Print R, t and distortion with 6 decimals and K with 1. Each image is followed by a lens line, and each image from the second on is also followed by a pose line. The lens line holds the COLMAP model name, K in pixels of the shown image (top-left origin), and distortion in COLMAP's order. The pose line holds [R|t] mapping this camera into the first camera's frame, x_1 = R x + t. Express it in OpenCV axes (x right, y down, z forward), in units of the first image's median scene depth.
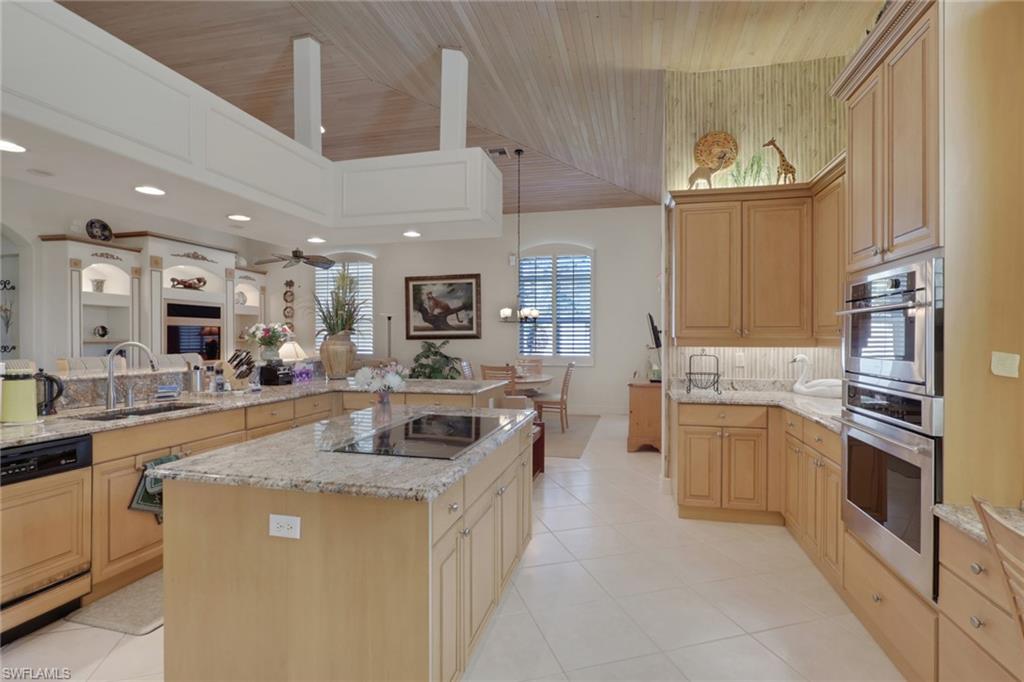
lens RADIAL K [[482.7, 0, 512.0], [0, 482.7, 341.0], [0, 0, 1]] dist [-0.002130, -0.000481]
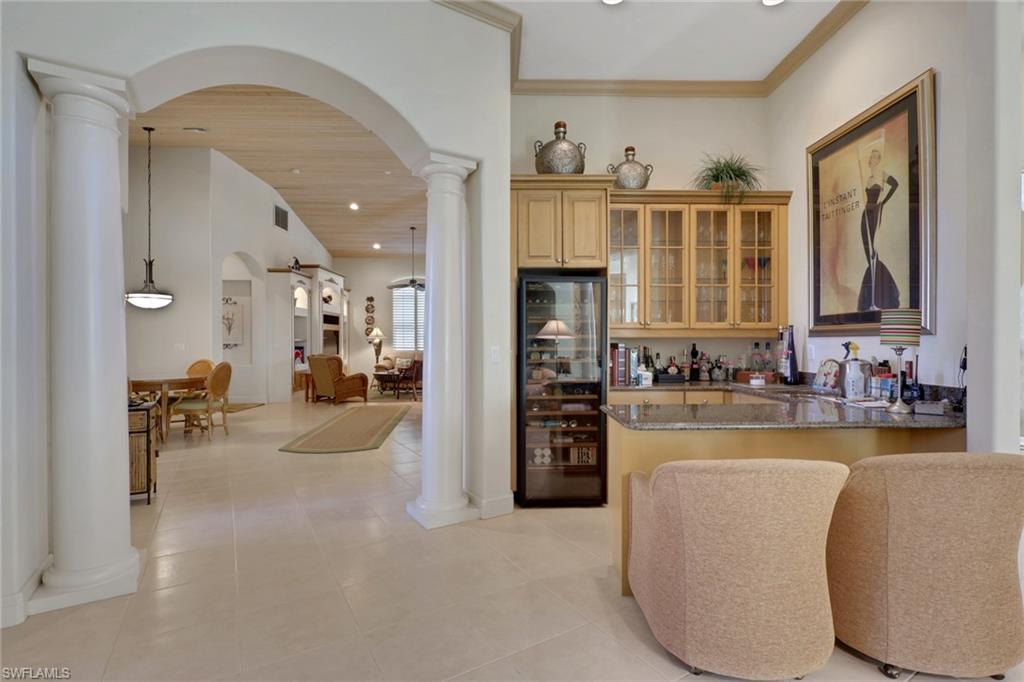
lens RADIAL K [[482.7, 0, 512.0], [0, 482.7, 341.0], [0, 0, 1]] dist [-0.002130, -0.000481]
pose [[0.967154, 0.000921, 0.254188, -0.539787], [0.000955, 0.999973, -0.007254, 0.011232], [-0.254188, 0.007259, 0.967128, -0.522160]]
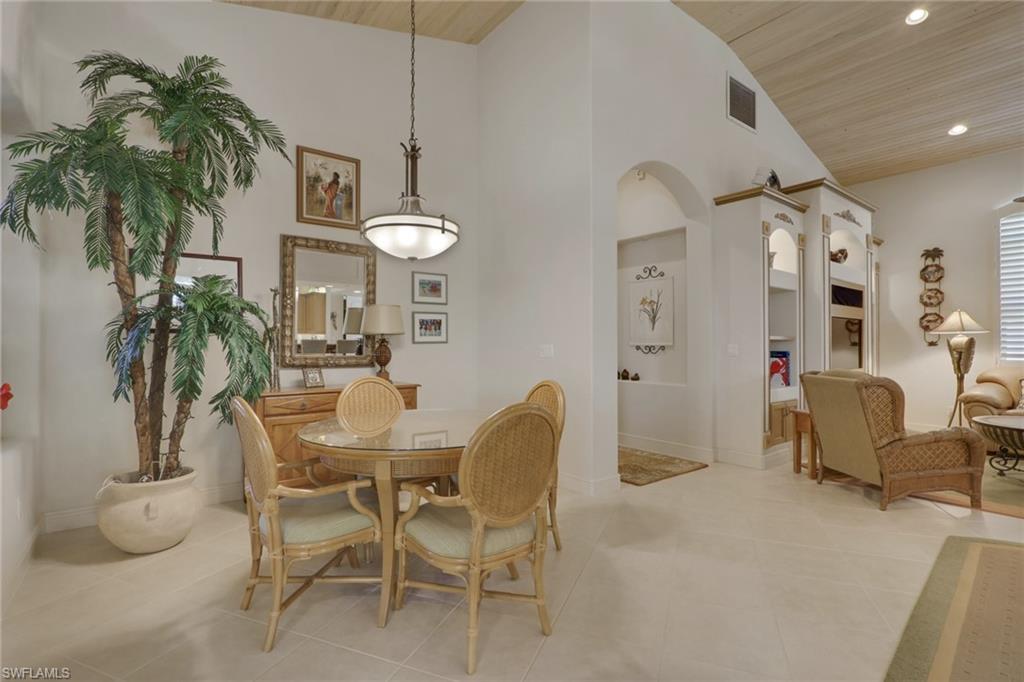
lens RADIAL K [[479.3, 0, 513.4], [0, 479.3, 346.5], [0, 0, 1]] dist [-0.003454, 0.000244]
pose [[0.789502, -0.000023, -0.613748, -0.656582], [-0.002731, 0.999990, -0.003550, 0.013300], [0.613741, 0.004478, 0.789494, 0.186622]]
